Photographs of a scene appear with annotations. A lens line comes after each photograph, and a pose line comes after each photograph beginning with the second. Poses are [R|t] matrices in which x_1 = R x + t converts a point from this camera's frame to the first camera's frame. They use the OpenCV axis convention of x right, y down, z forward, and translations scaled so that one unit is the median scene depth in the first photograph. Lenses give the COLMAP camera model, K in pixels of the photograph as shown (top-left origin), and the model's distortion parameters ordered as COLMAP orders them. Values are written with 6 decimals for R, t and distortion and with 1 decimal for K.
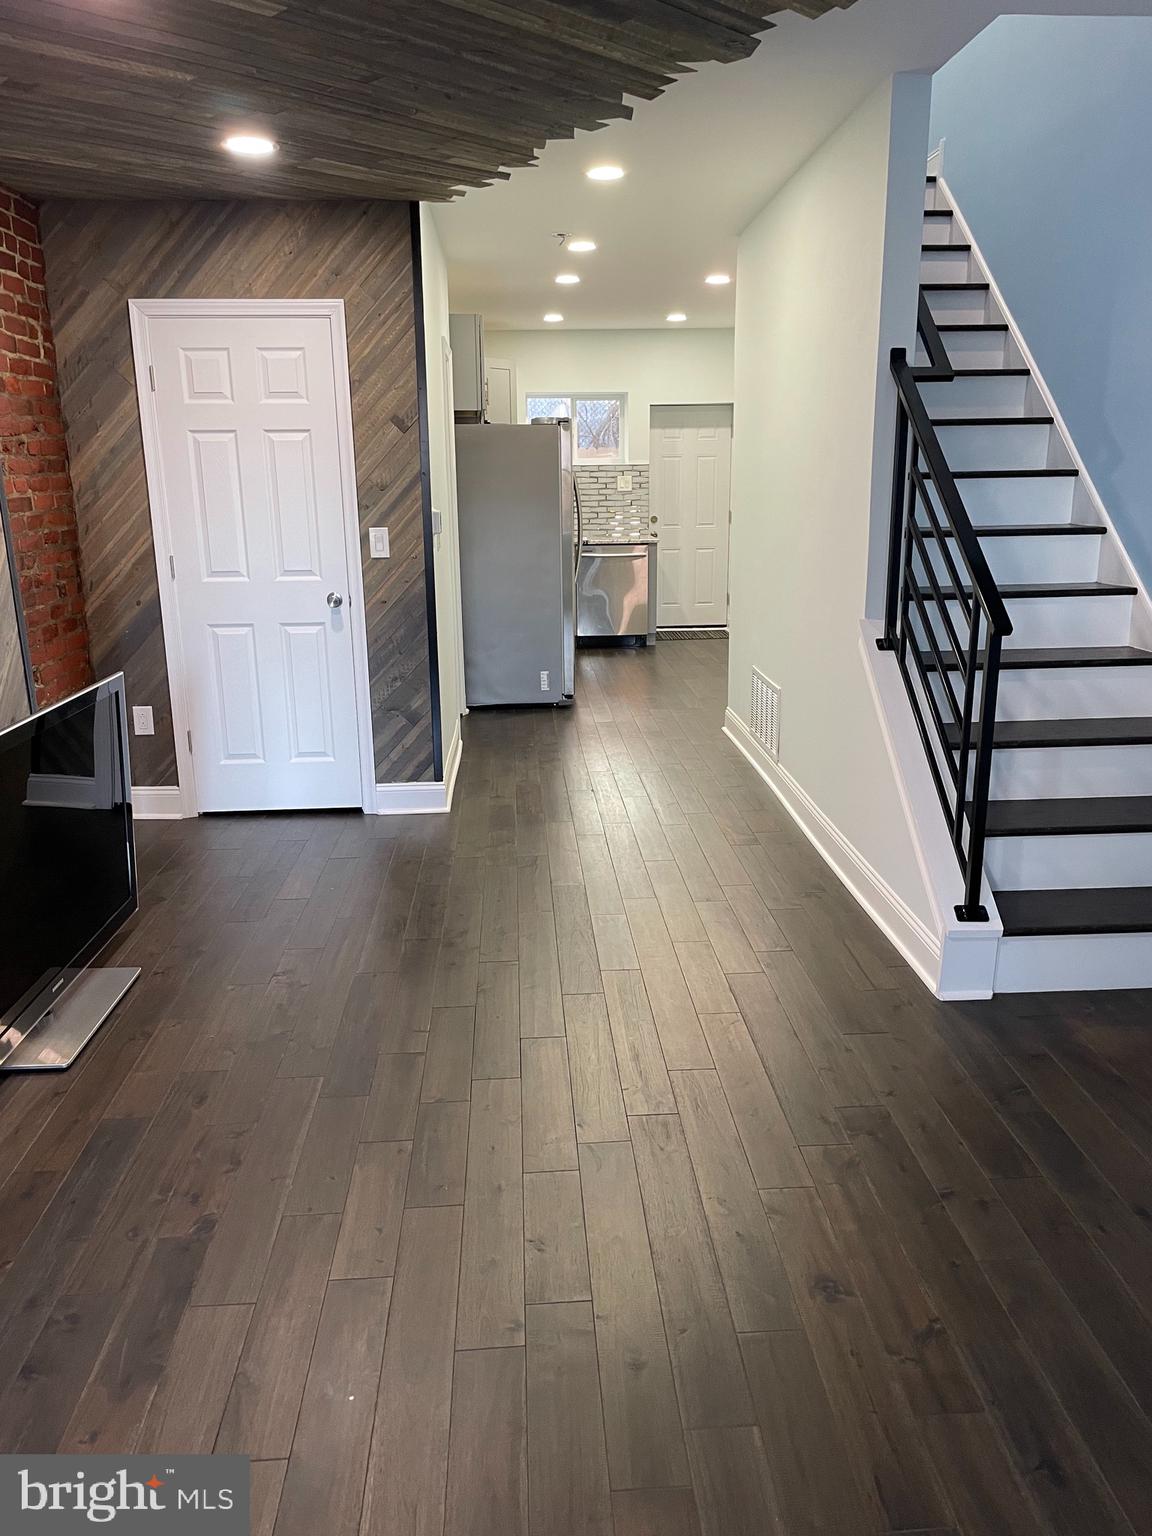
lens RADIAL K [[1154.3, 0, 568.6], [0, 1154.3, 770.6], [0, 0, 1]] dist [0.087292, -0.113048]
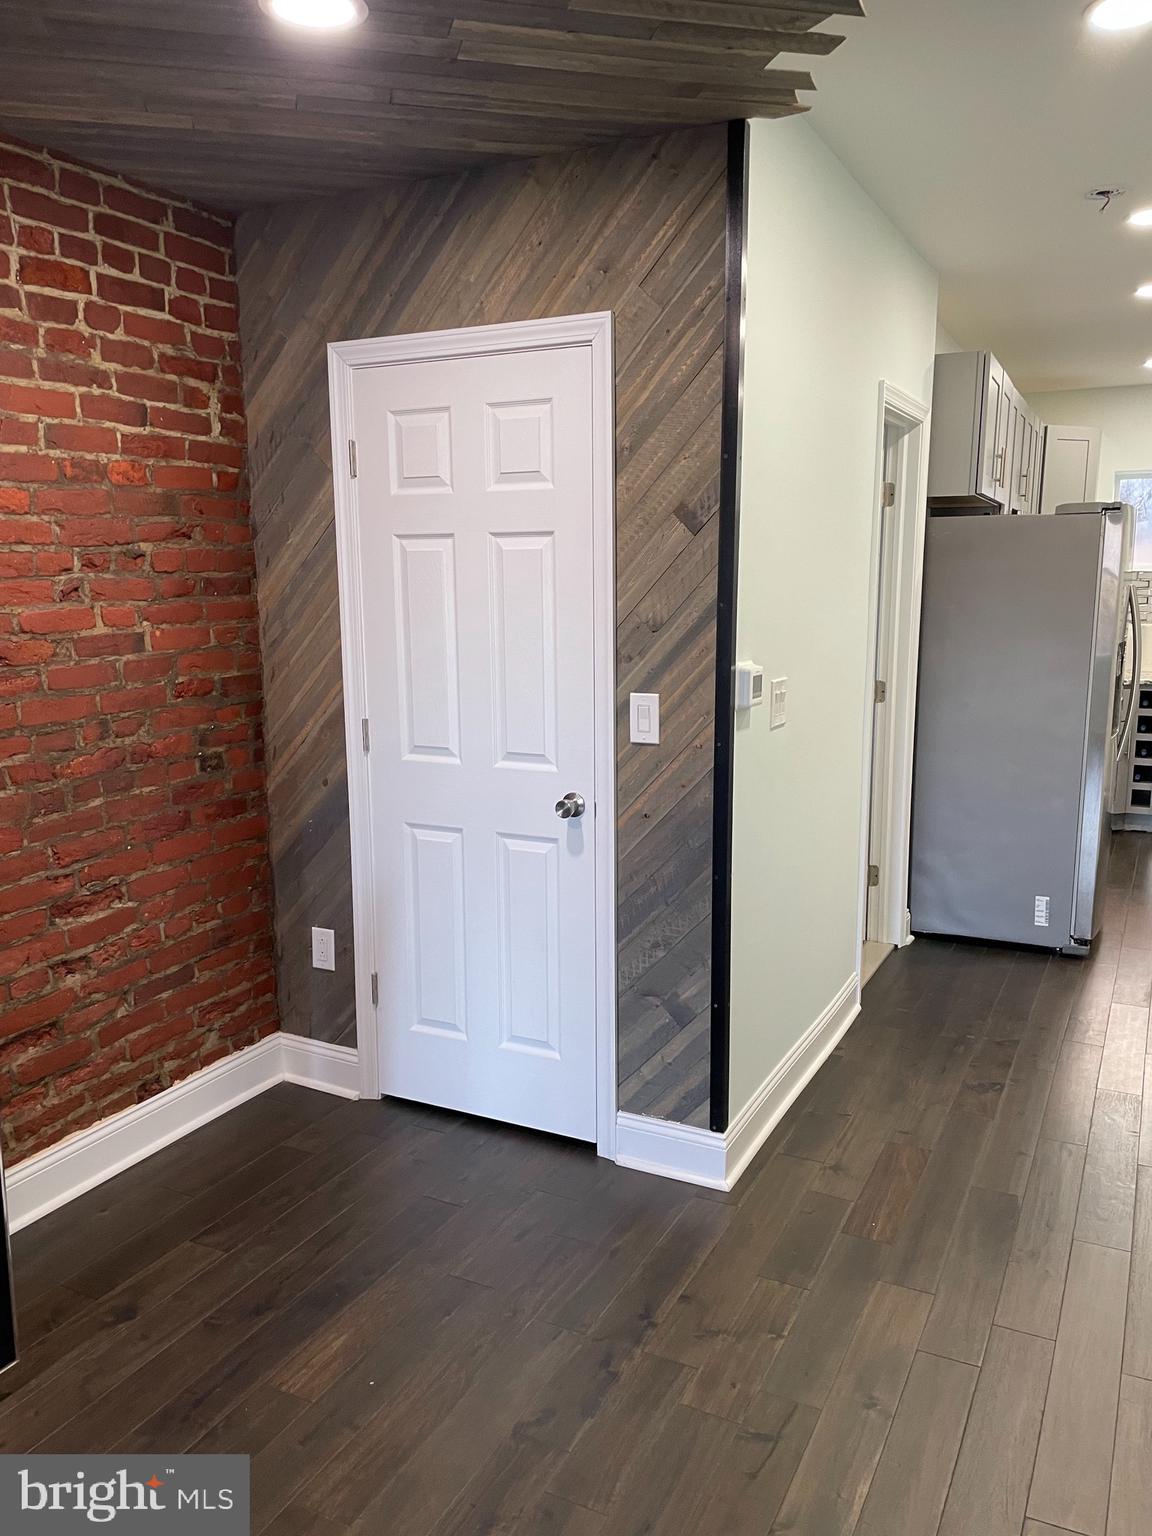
lens RADIAL K [[1156.5, 0, 595.6], [0, 1156.5, 792.4], [0, 0, 1]] dist [0.095541, -0.119840]
pose [[0.873166, 0.097714, -0.477527, 0.100816], [-0.127075, 0.991455, -0.029483, -0.141907], [0.470566, 0.086425, 0.878122, 0.487971]]
